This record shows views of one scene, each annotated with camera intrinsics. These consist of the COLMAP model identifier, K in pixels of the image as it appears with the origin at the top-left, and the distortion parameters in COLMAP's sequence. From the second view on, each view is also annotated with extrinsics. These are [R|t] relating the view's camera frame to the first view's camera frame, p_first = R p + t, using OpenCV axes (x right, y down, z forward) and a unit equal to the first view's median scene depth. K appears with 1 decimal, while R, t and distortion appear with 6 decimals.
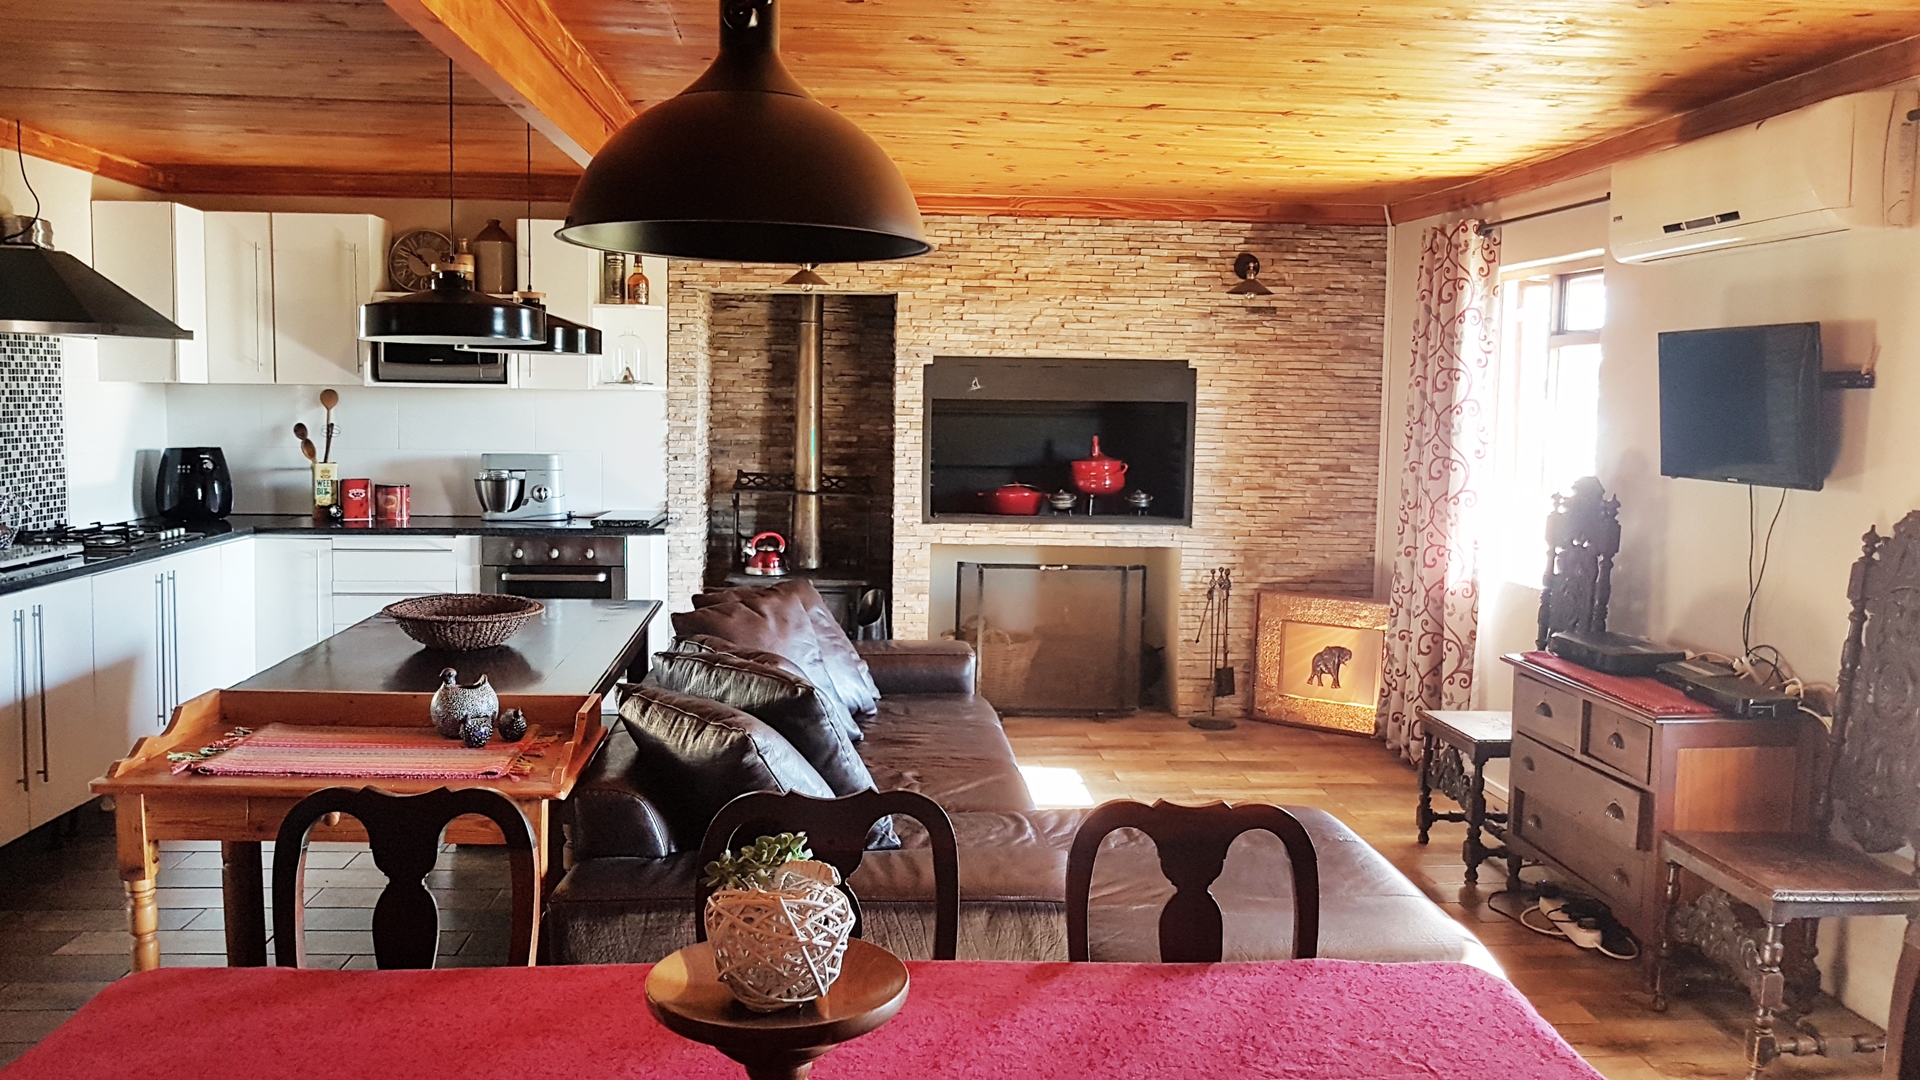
lens RADIAL K [[1469.0, 0, 943.4], [0, 1469.0, 519.2], [0, 0, 1]] dist [-0.000130, -0.005167]
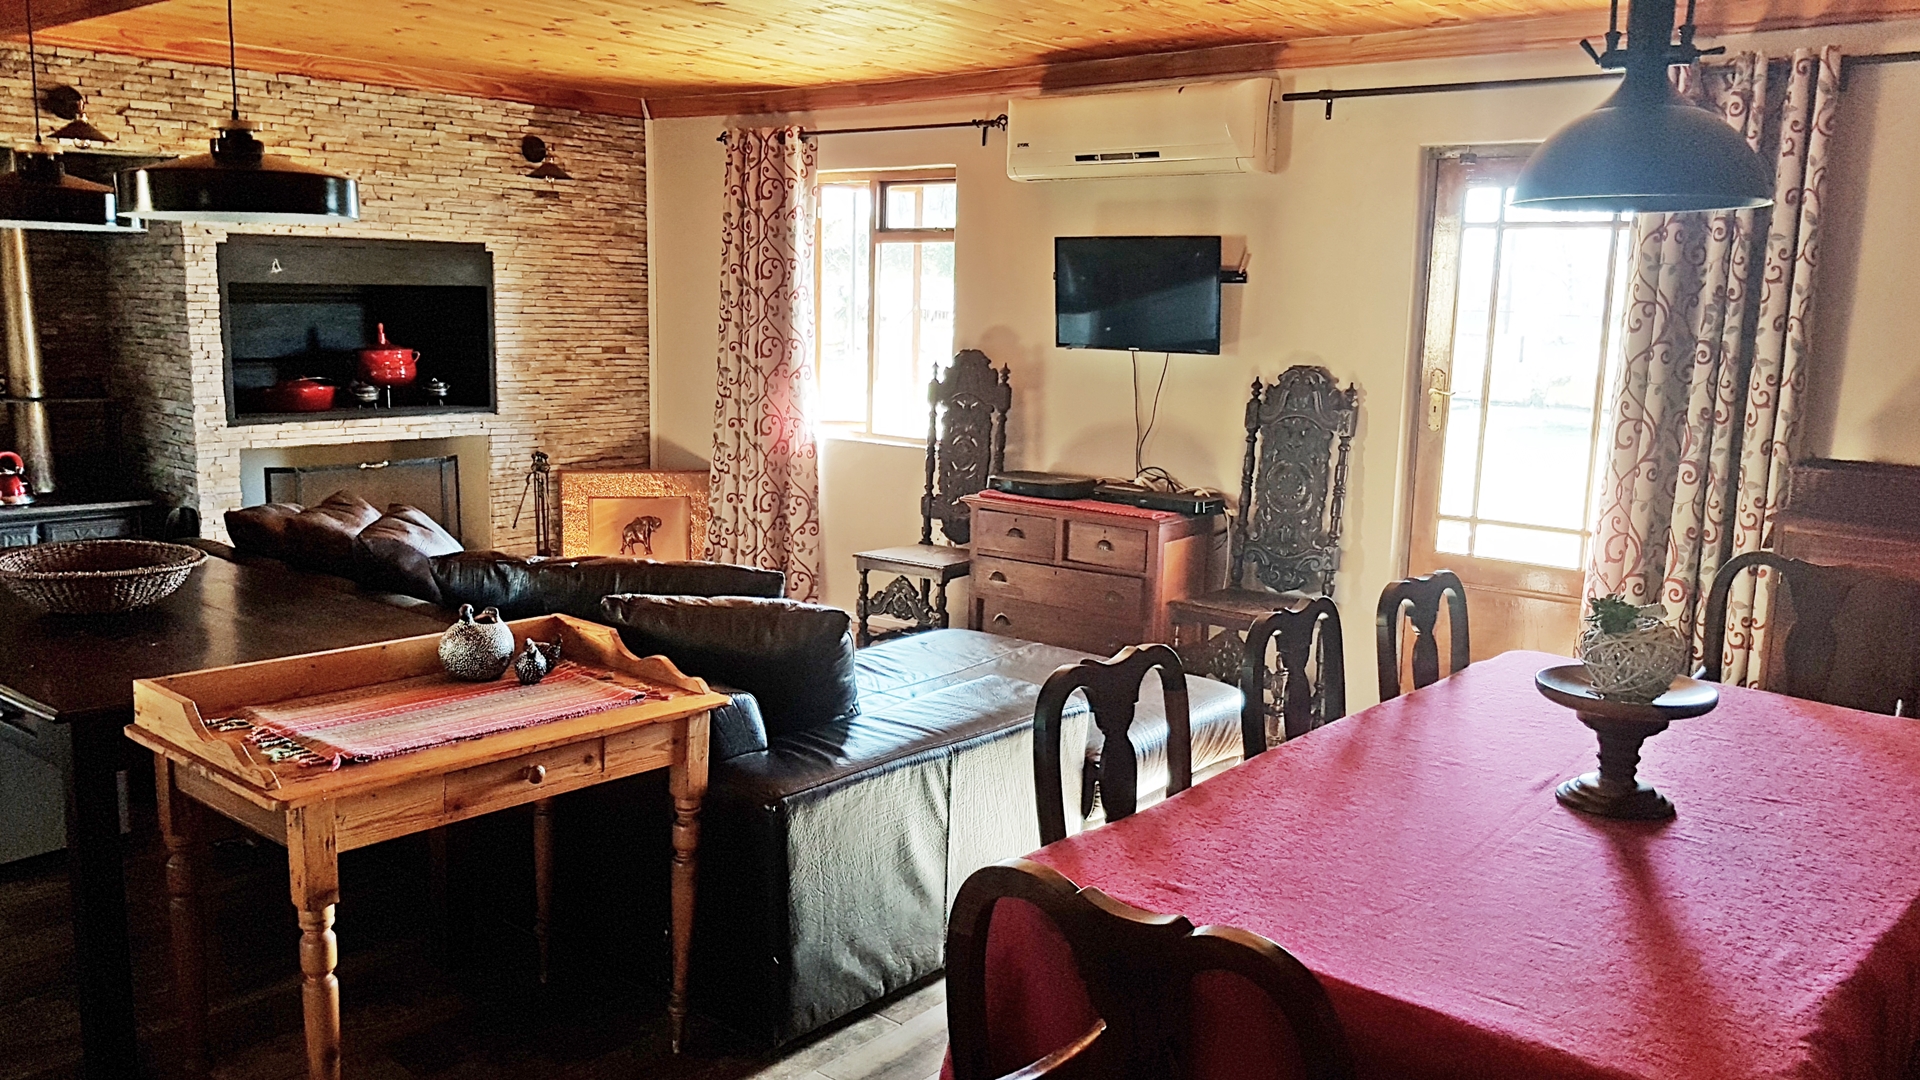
lens RADIAL K [[1469.0, 0, 969.6], [0, 1469.0, 541.7], [0, 0, 1]] dist [-0.000130, -0.005167]
pose [[0.715498, -0.118444, 0.688502, -0.305482], [0.050825, 0.991737, 0.117791, -0.009828], [-0.696764, -0.049286, 0.715605, 0.063737]]
